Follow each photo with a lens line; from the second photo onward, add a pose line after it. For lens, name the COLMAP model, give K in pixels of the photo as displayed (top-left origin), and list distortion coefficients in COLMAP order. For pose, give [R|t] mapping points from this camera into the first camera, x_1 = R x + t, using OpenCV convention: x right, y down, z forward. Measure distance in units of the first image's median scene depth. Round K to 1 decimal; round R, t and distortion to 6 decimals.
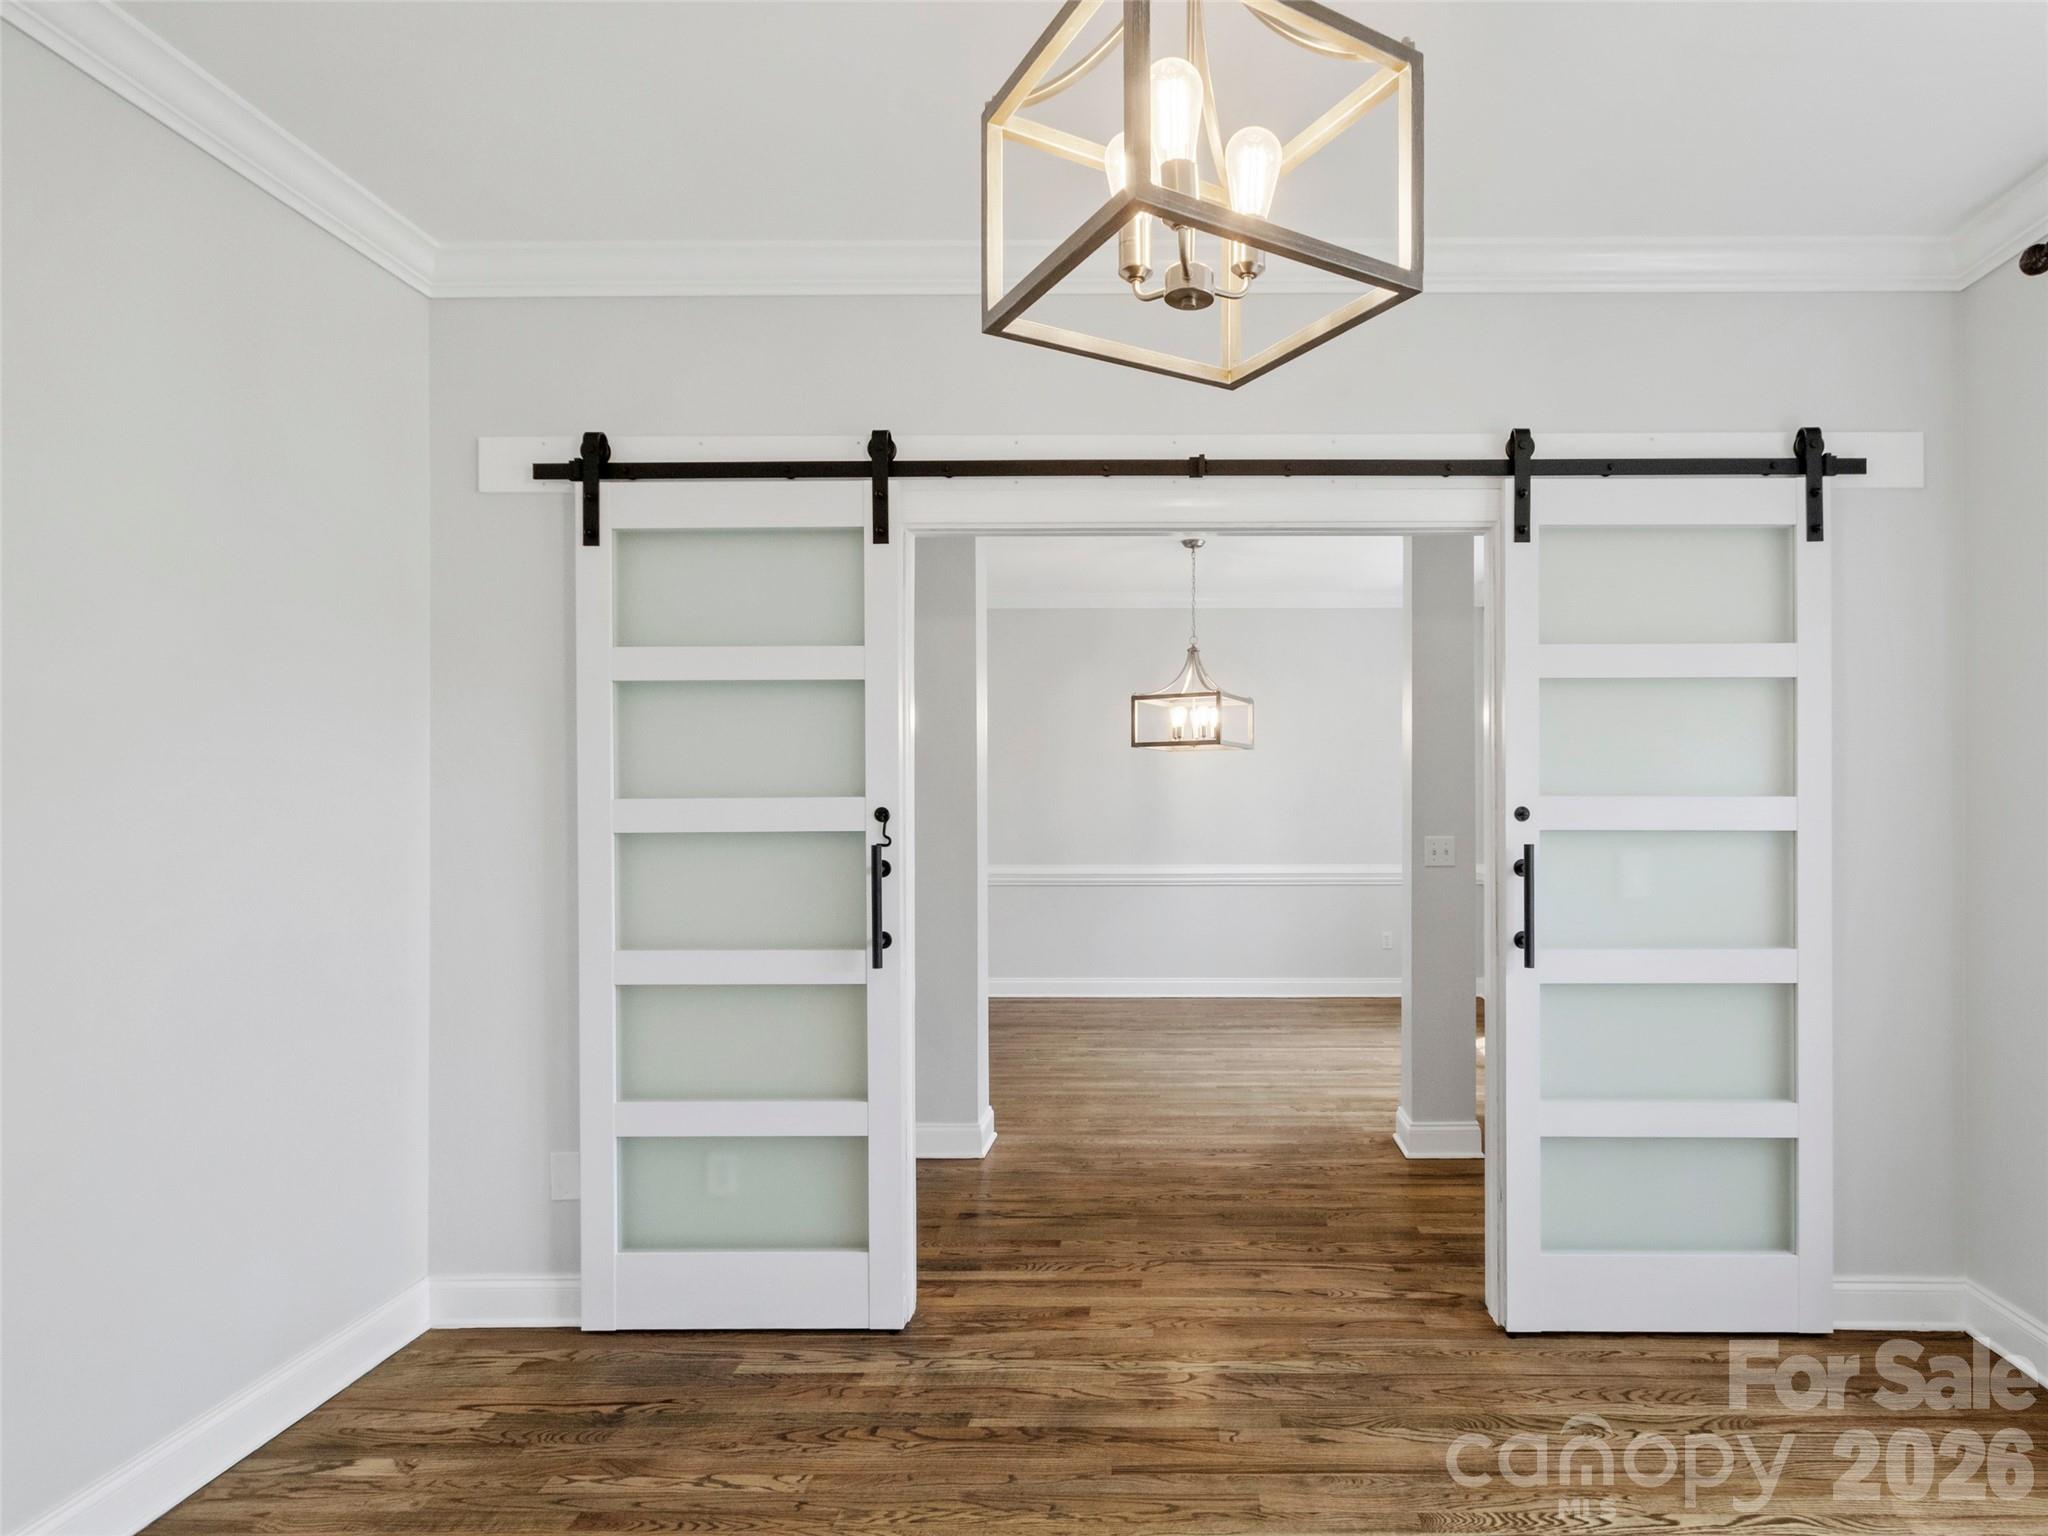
lens RADIAL K [[1145.4, 0, 1189.1], [0, 1145.4, 803.7], [0, 0, 1]] dist [0.004088, 0.001192]
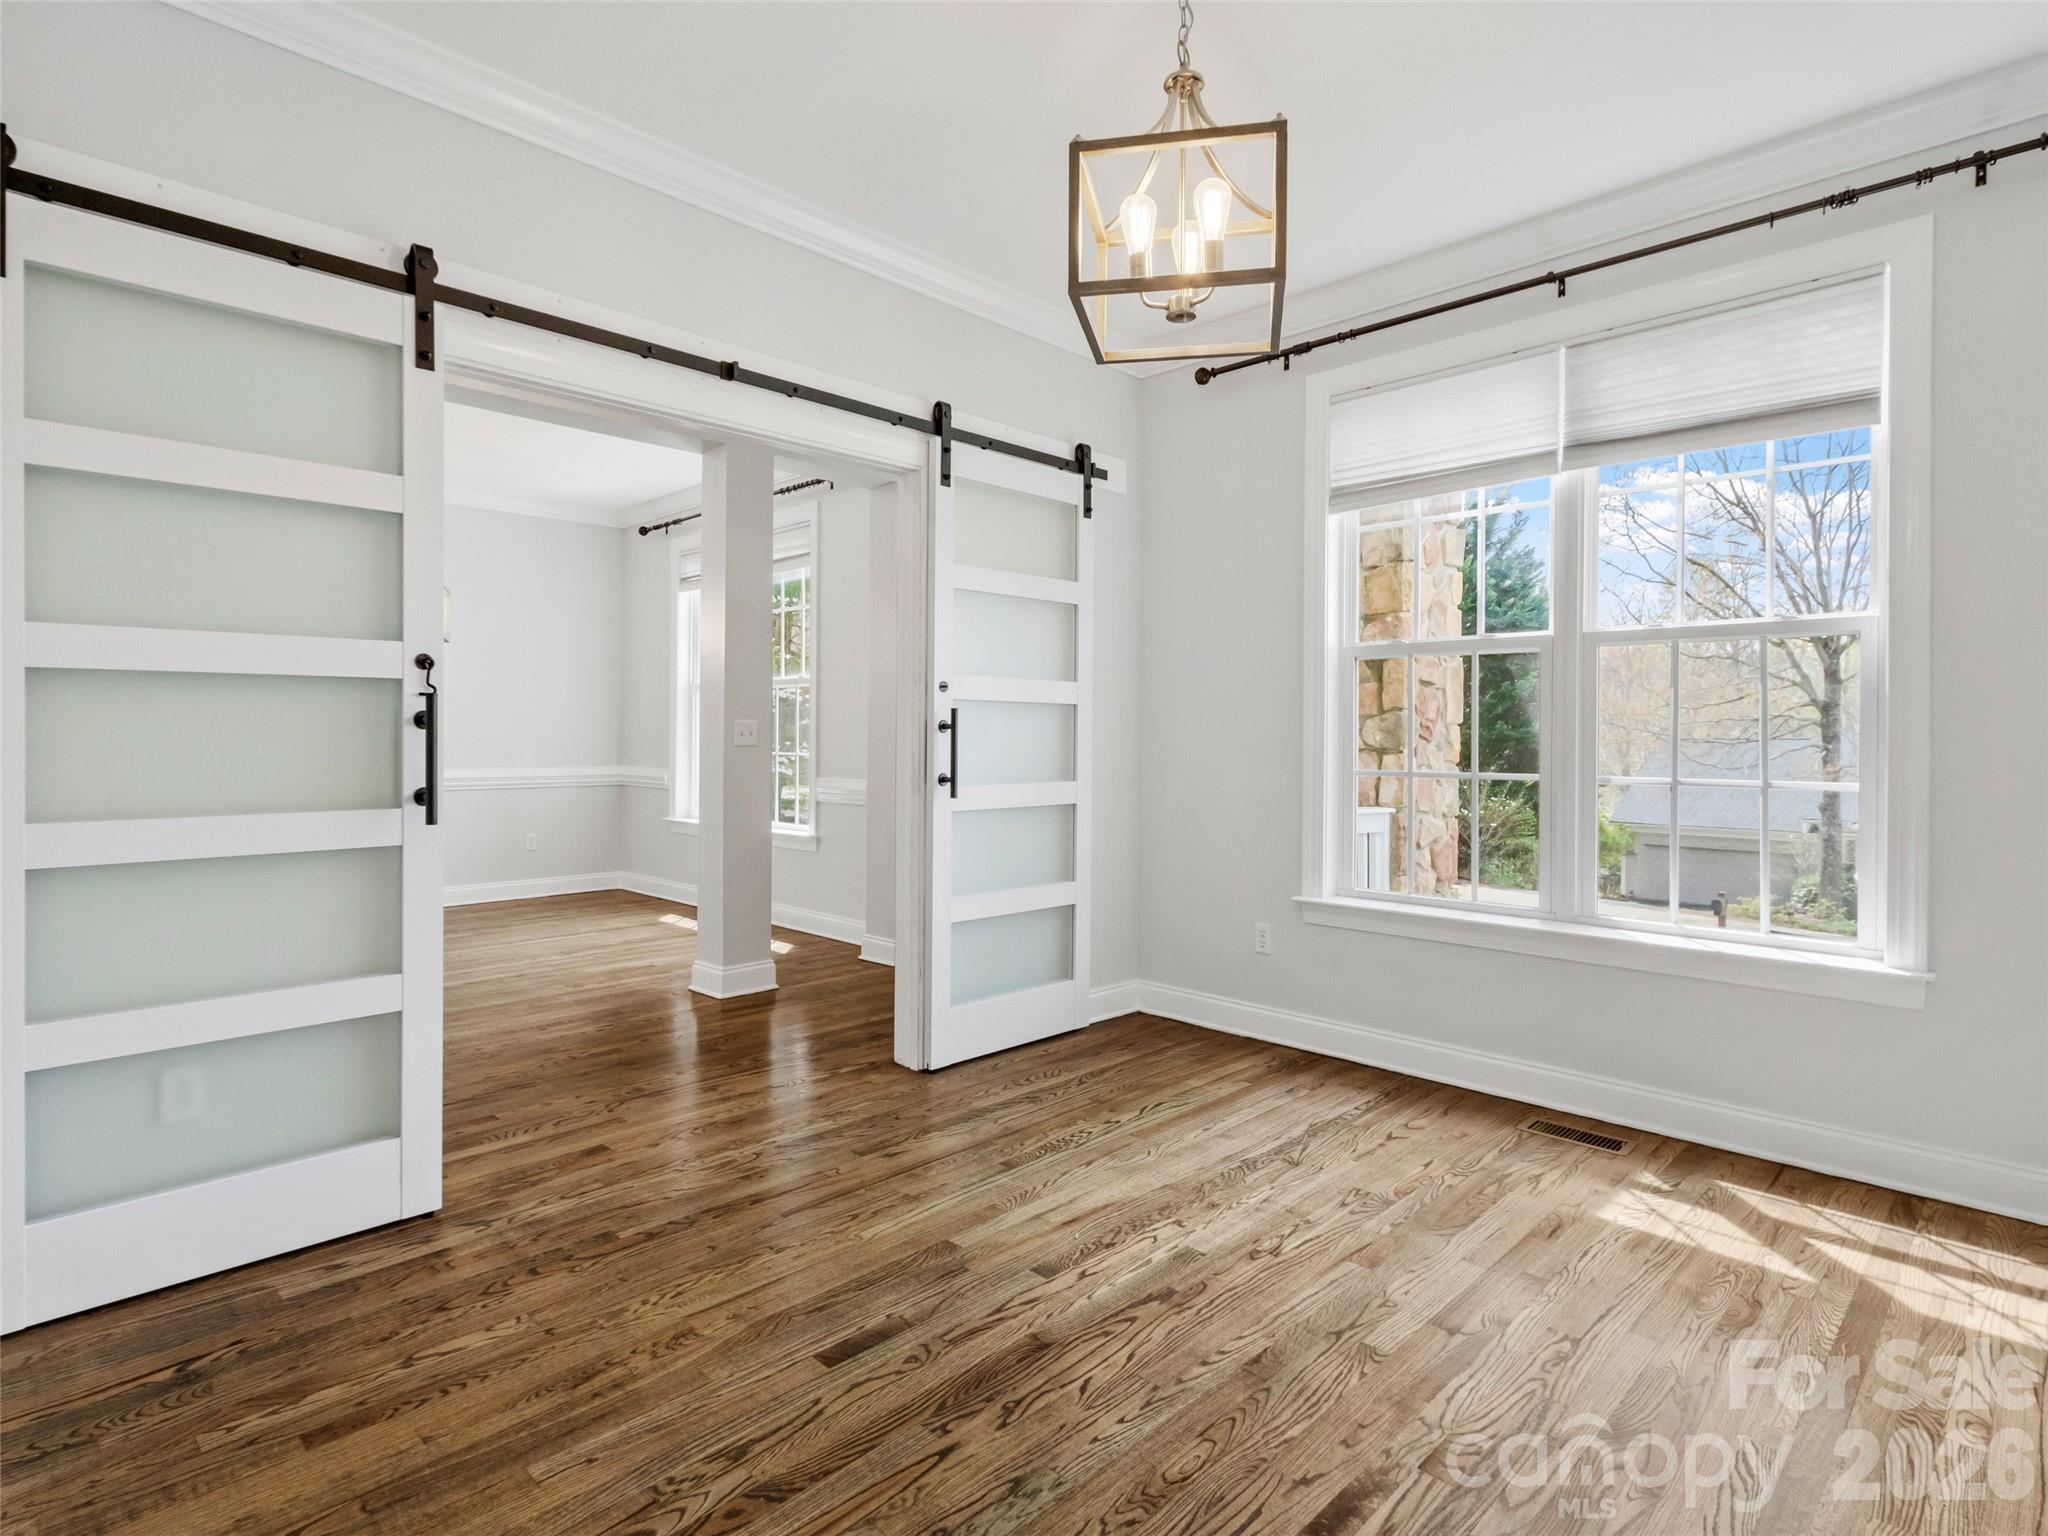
lens RADIAL K [[1061.6, 0, 1036.8], [0, 1061.6, 754.1], [0, 0, 1]] dist [0.002010, -0.001630]
pose [[0.698550, -0.009031, 0.715505, -0.531421], [-0.001927, 0.999893, 0.014502, 0.070027], [-0.715559, -0.011509, 0.698458, 0.040520]]
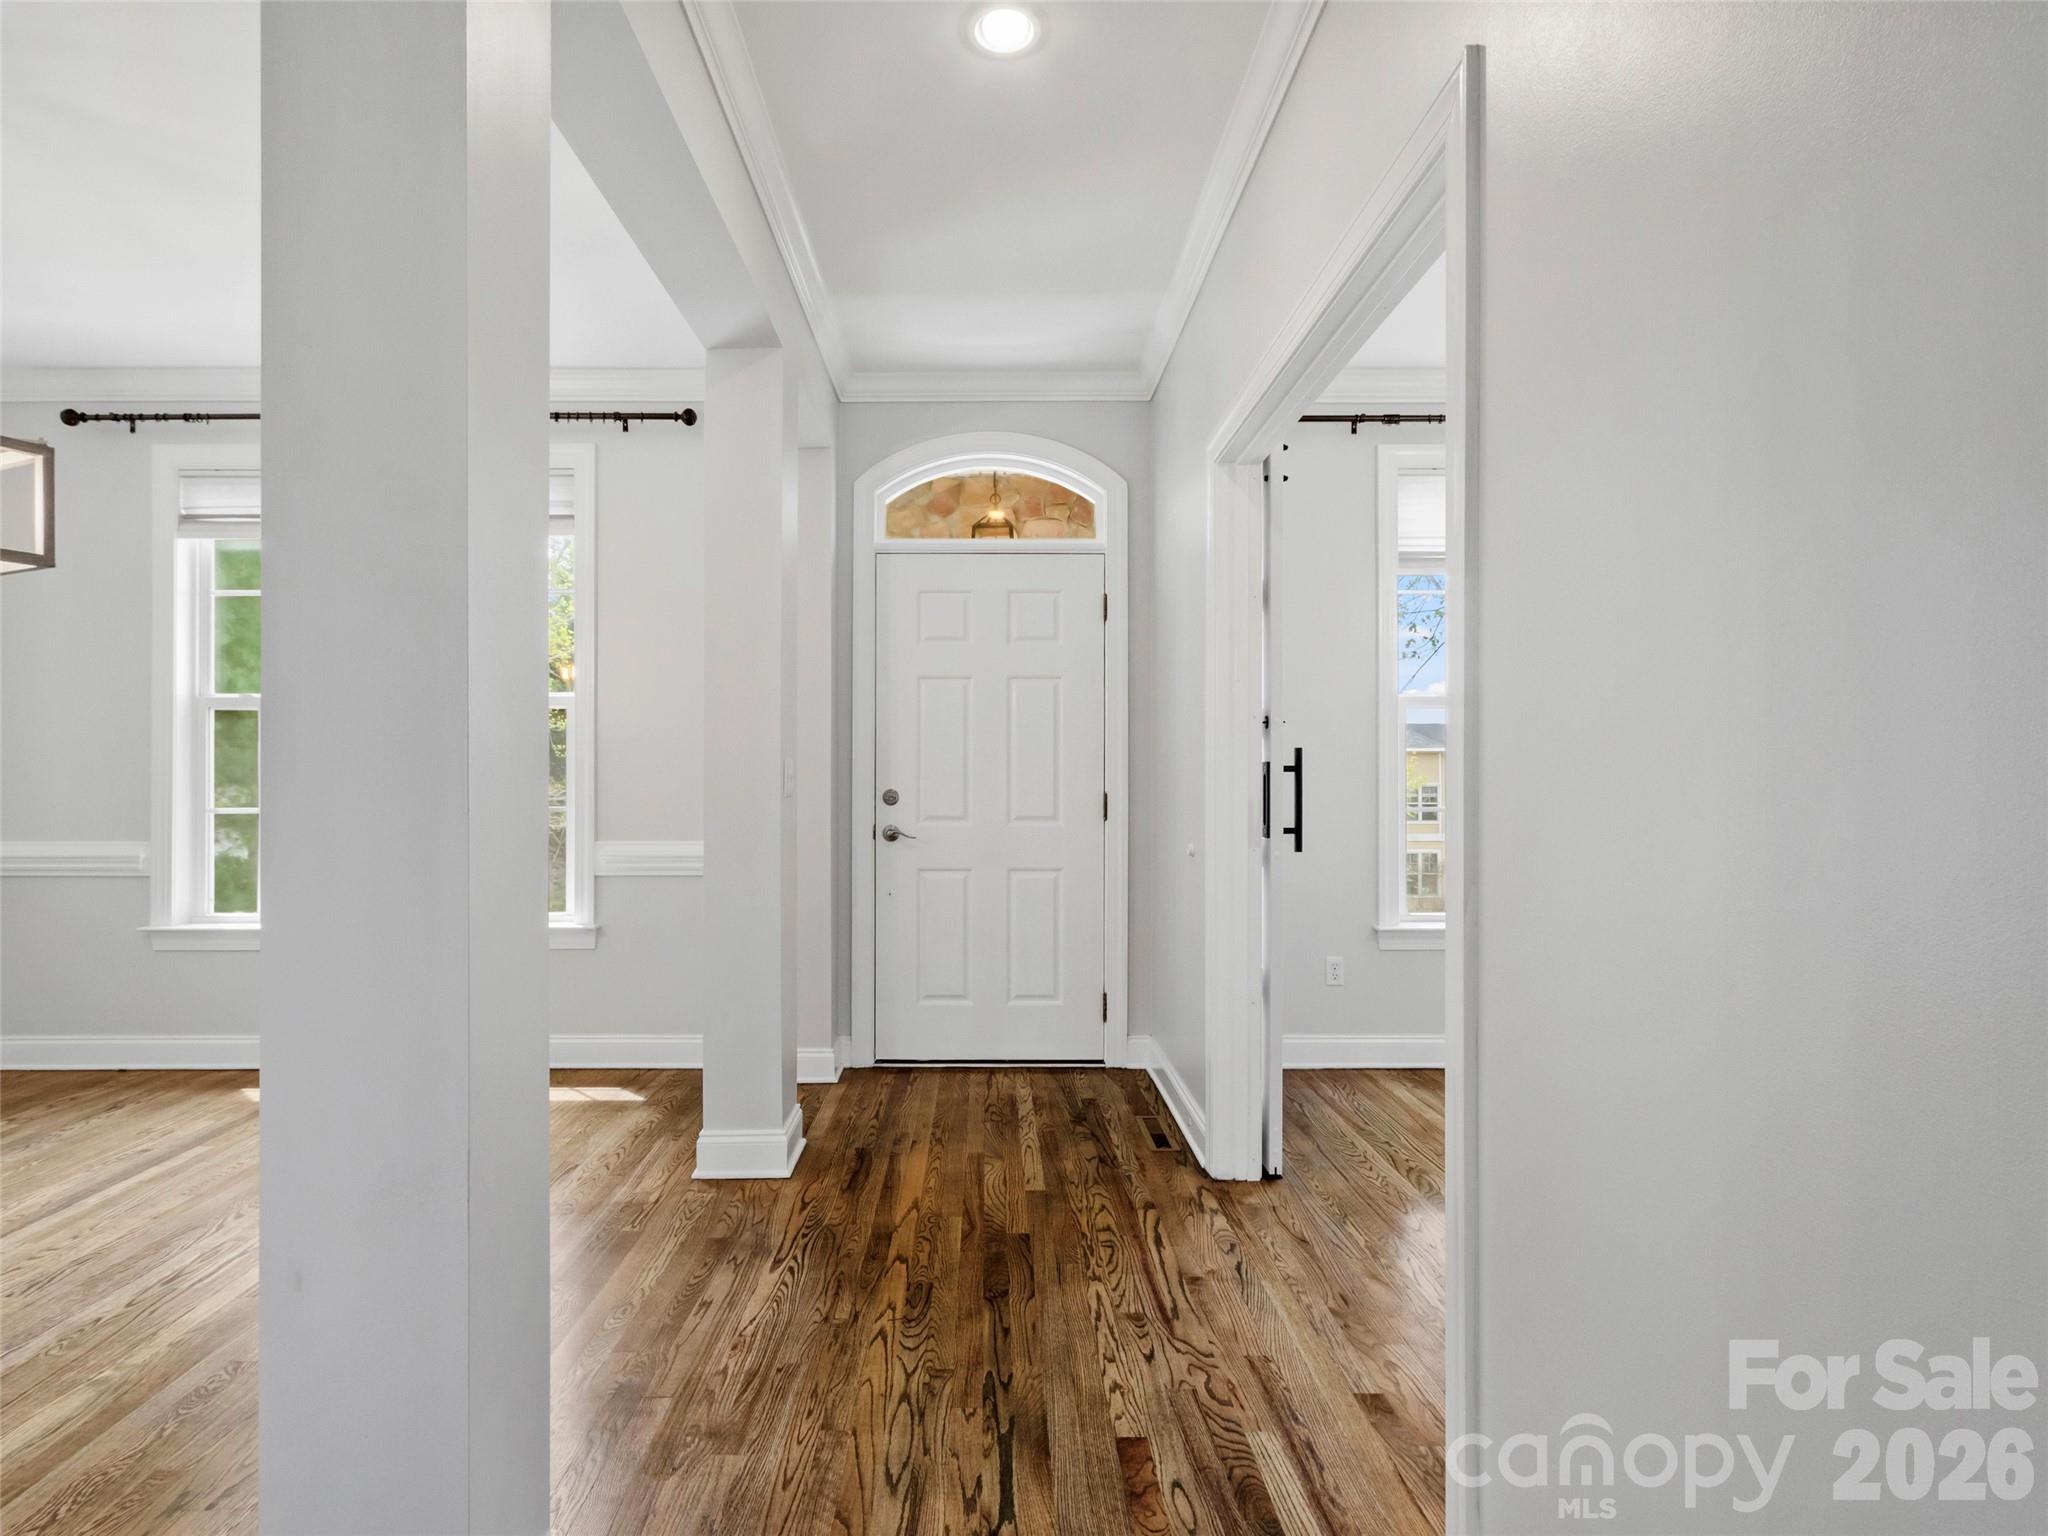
lens RADIAL K [[1061.6, 0, 982.9], [0, 1061.6, 769.9], [0, 0, 1]] dist [0.002010, -0.001630]
pose [[-0.003302, 0.005498, 0.999979, -0.787107], [0.006779, 0.999962, -0.005476, 0.061199], [-0.999972, 0.006761, -0.003339, 1.304367]]
